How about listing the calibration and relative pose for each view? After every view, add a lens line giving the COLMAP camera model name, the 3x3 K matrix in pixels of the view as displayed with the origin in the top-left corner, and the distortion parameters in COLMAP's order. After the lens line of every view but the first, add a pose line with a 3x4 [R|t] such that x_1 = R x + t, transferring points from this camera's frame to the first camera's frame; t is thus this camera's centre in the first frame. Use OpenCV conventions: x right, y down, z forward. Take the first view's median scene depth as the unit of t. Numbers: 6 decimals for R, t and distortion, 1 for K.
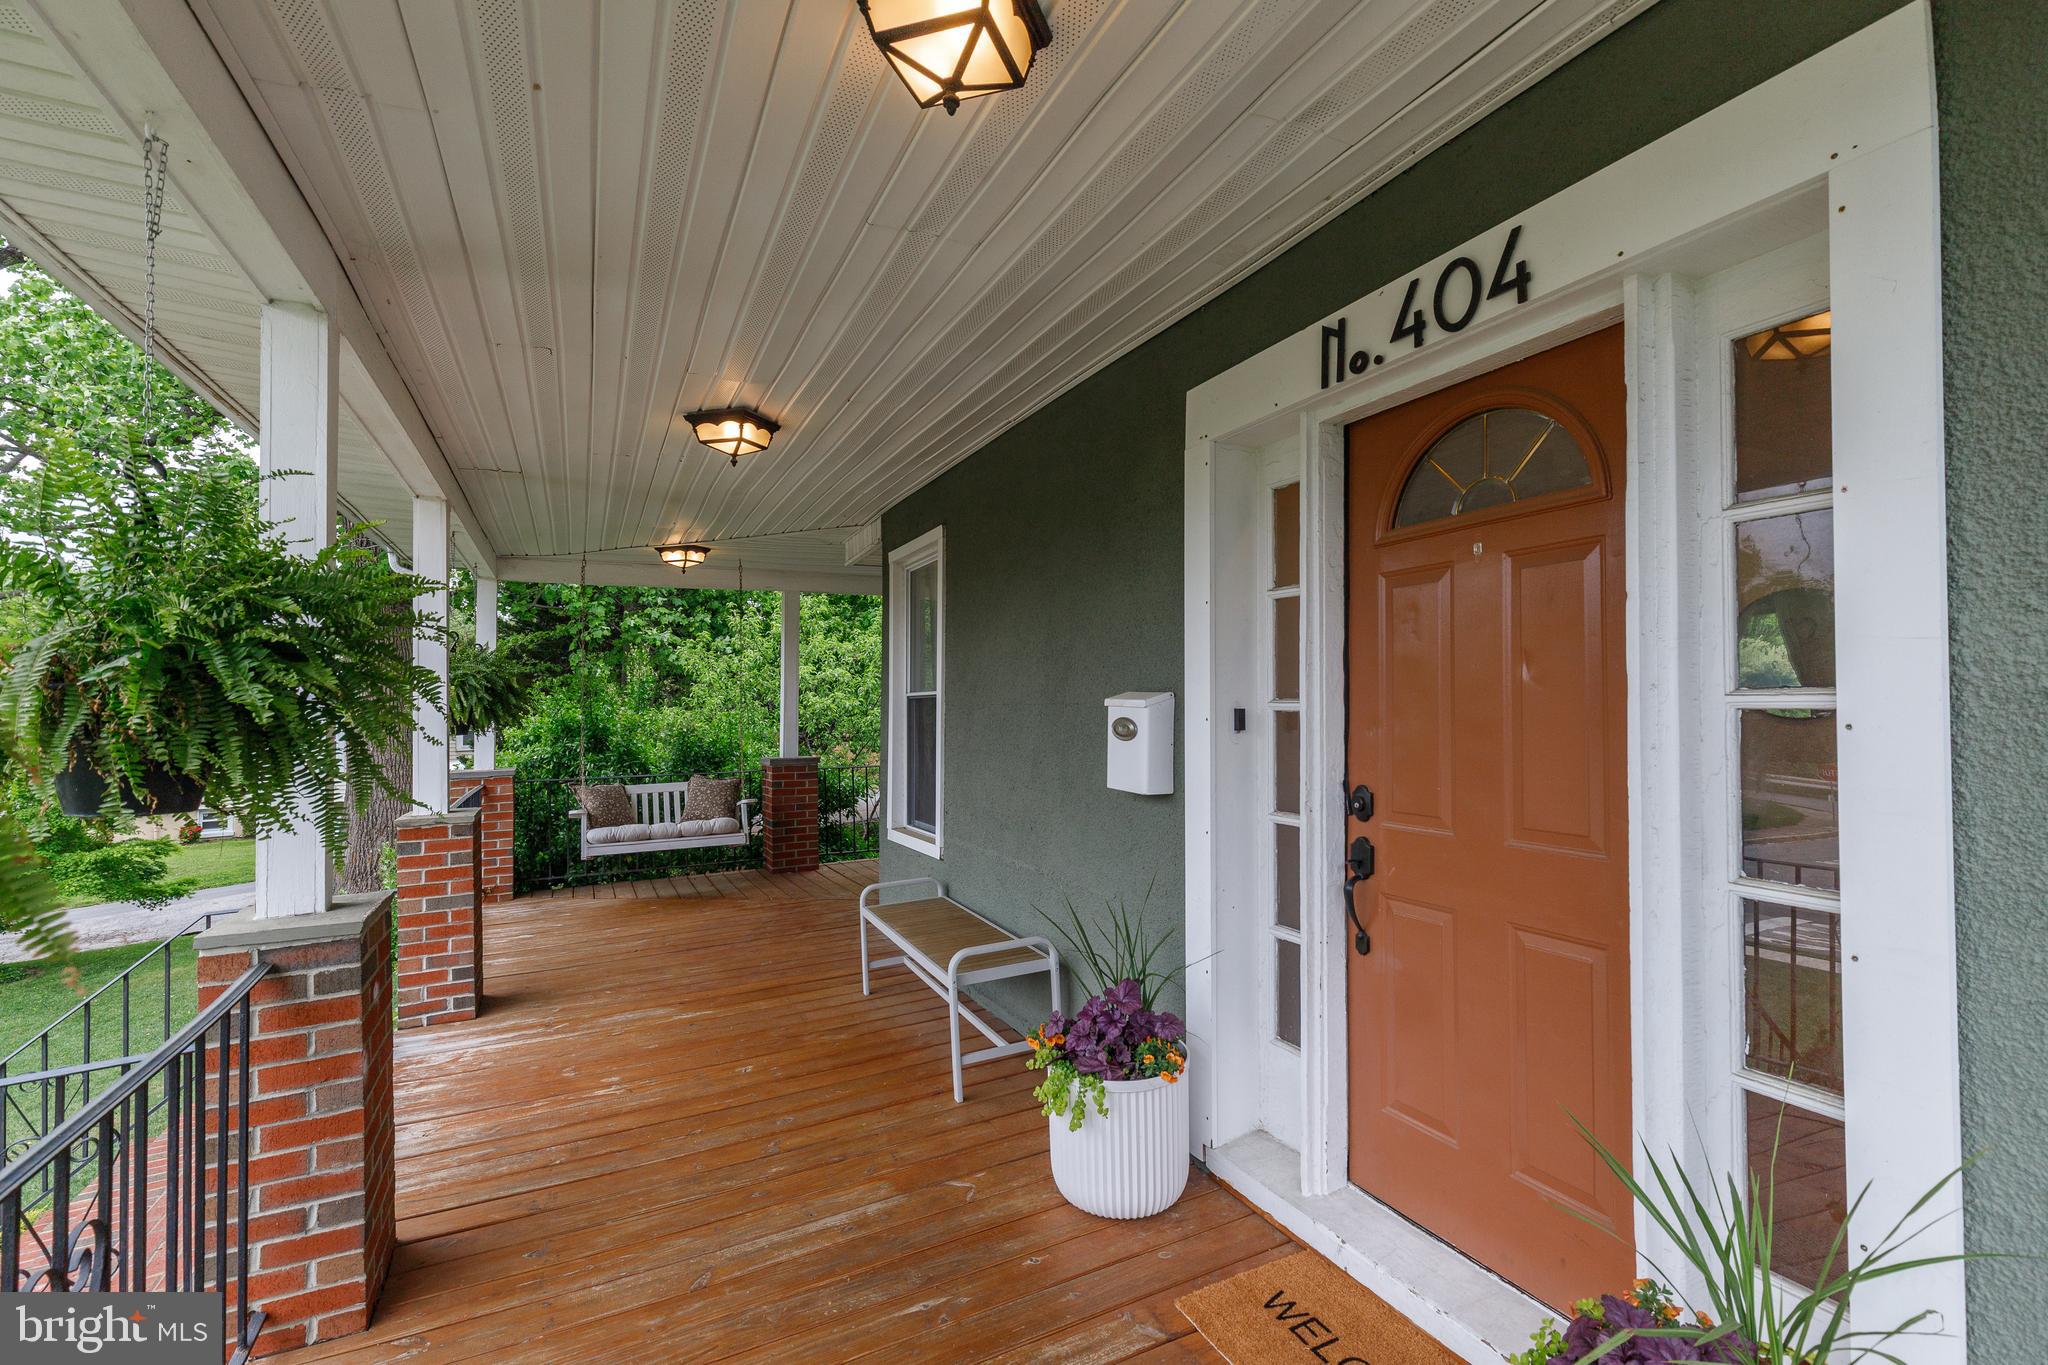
lens RADIAL K [[901.0, 0, 1030.6], [0, 901.0, 690.6], [0, 0, 1]] dist [0.006750, -0.004583]
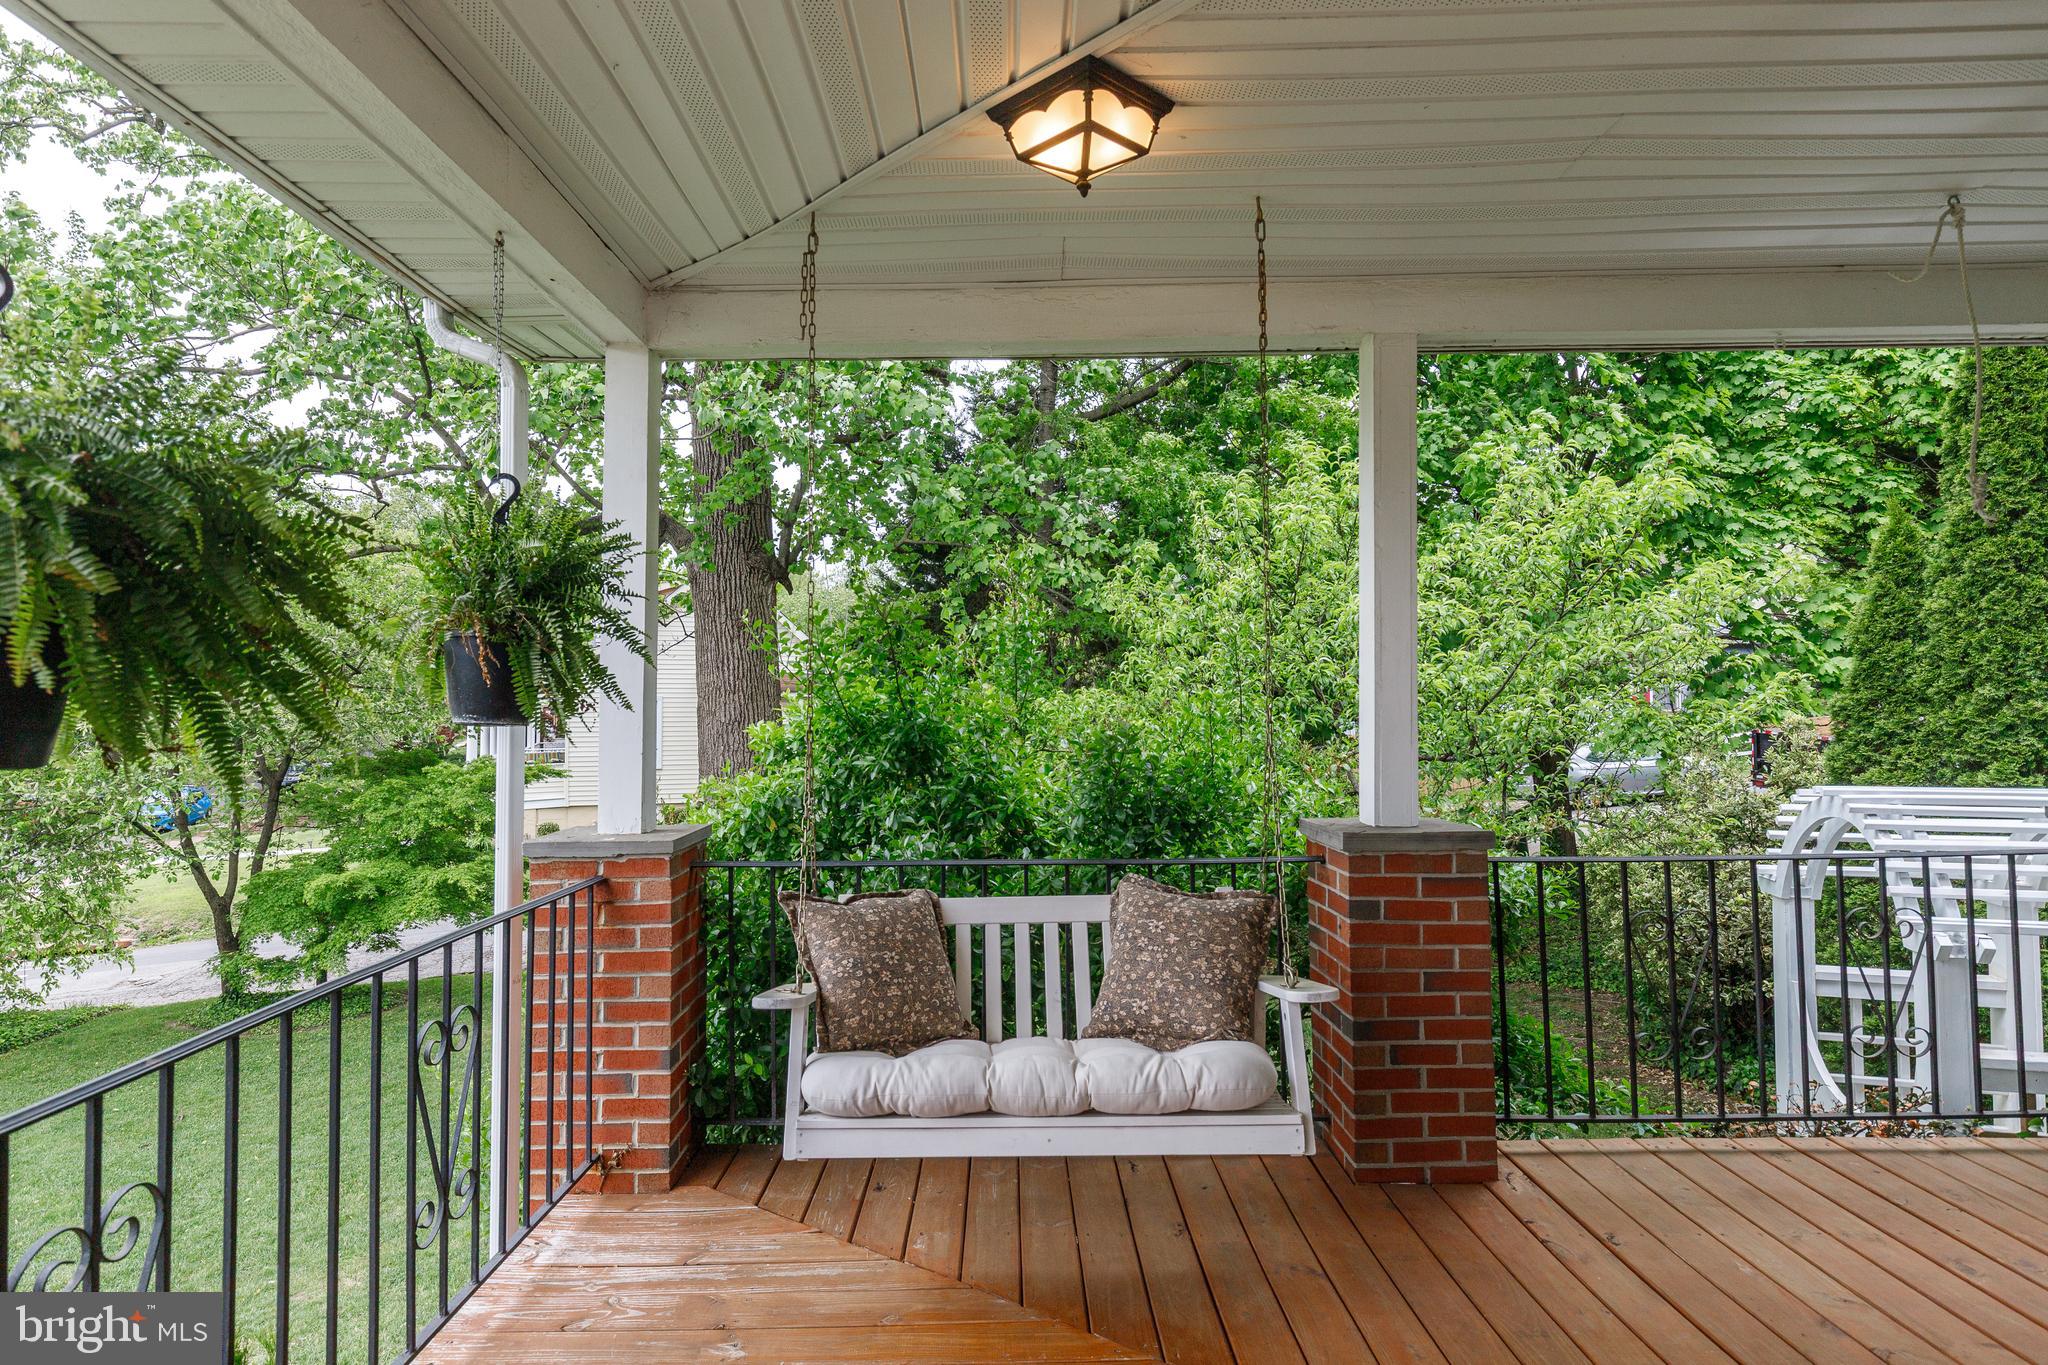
lens RADIAL K [[1058.6, 0, 1015.7], [0, 1058.6, 686.4], [0, 0, 1]] dist [0.000232, -0.005664]
pose [[0.895621, 0.004667, -0.444794, -0.235130], [-0.000456, 0.999954, 0.009574, 0.019457], [0.444818, -0.008372, 0.895582, 0.625604]]
